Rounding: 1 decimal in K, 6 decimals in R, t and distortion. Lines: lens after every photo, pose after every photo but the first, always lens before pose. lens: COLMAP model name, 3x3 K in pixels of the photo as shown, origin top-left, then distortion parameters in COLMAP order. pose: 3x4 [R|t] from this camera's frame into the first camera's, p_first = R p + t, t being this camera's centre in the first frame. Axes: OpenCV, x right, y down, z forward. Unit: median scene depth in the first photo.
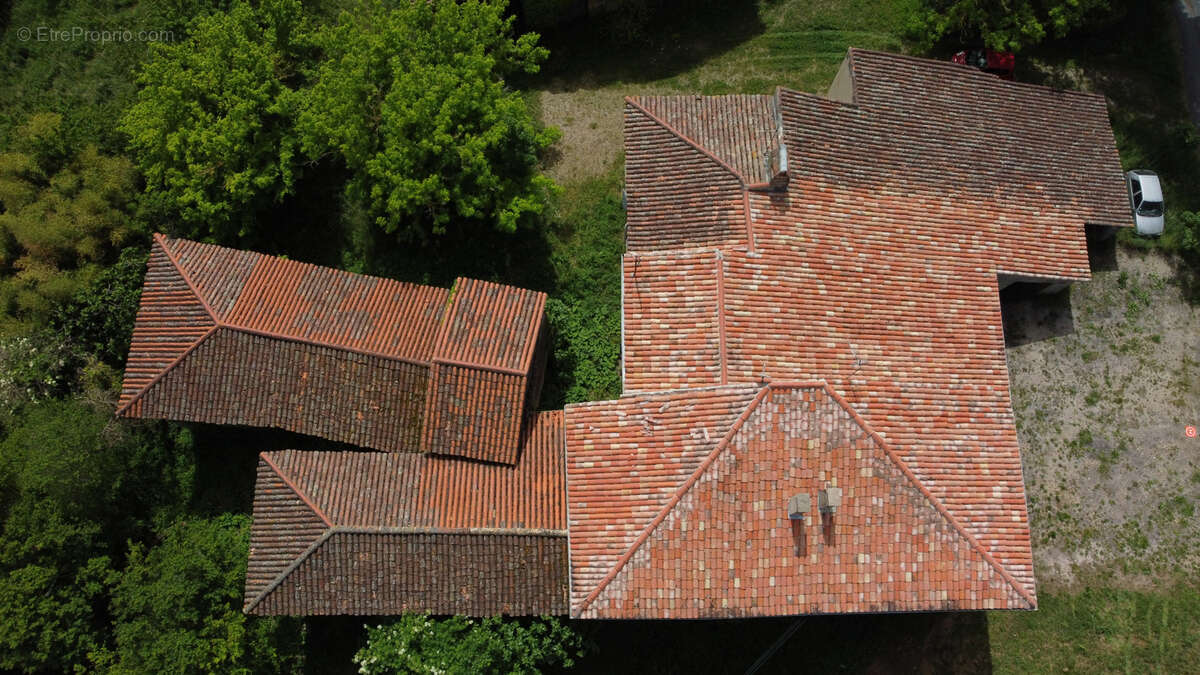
lens RADIAL K [[934.3, 0, 600.0], [0, 934.3, 337.5], [0, 0, 1]] dist [0.001398, -0.000938]
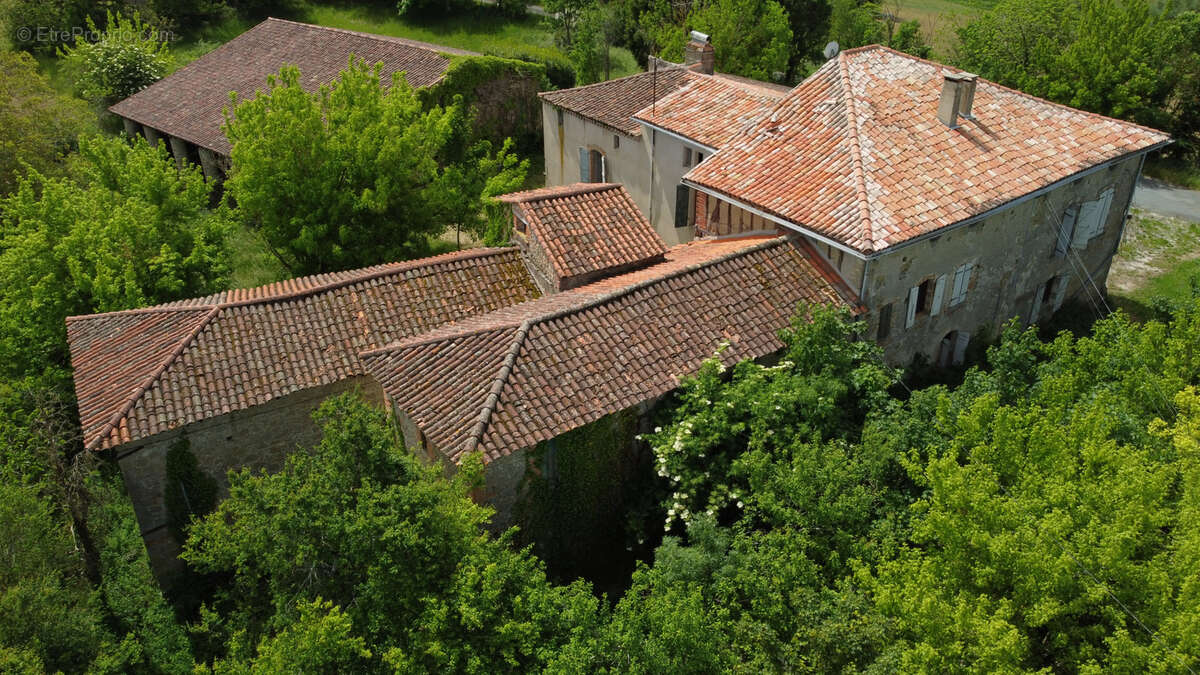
lens RADIAL K [[934.3, 0, 600.0], [0, 934.3, 337.5], [0, 0, 1]] dist [0.001398, -0.000938]
pose [[0.824251, -0.274419, 0.495281, -0.526749], [0.547235, 0.610704, -0.572341, 0.571348], [-0.145409, 0.742788, 0.653546, 0.503822]]
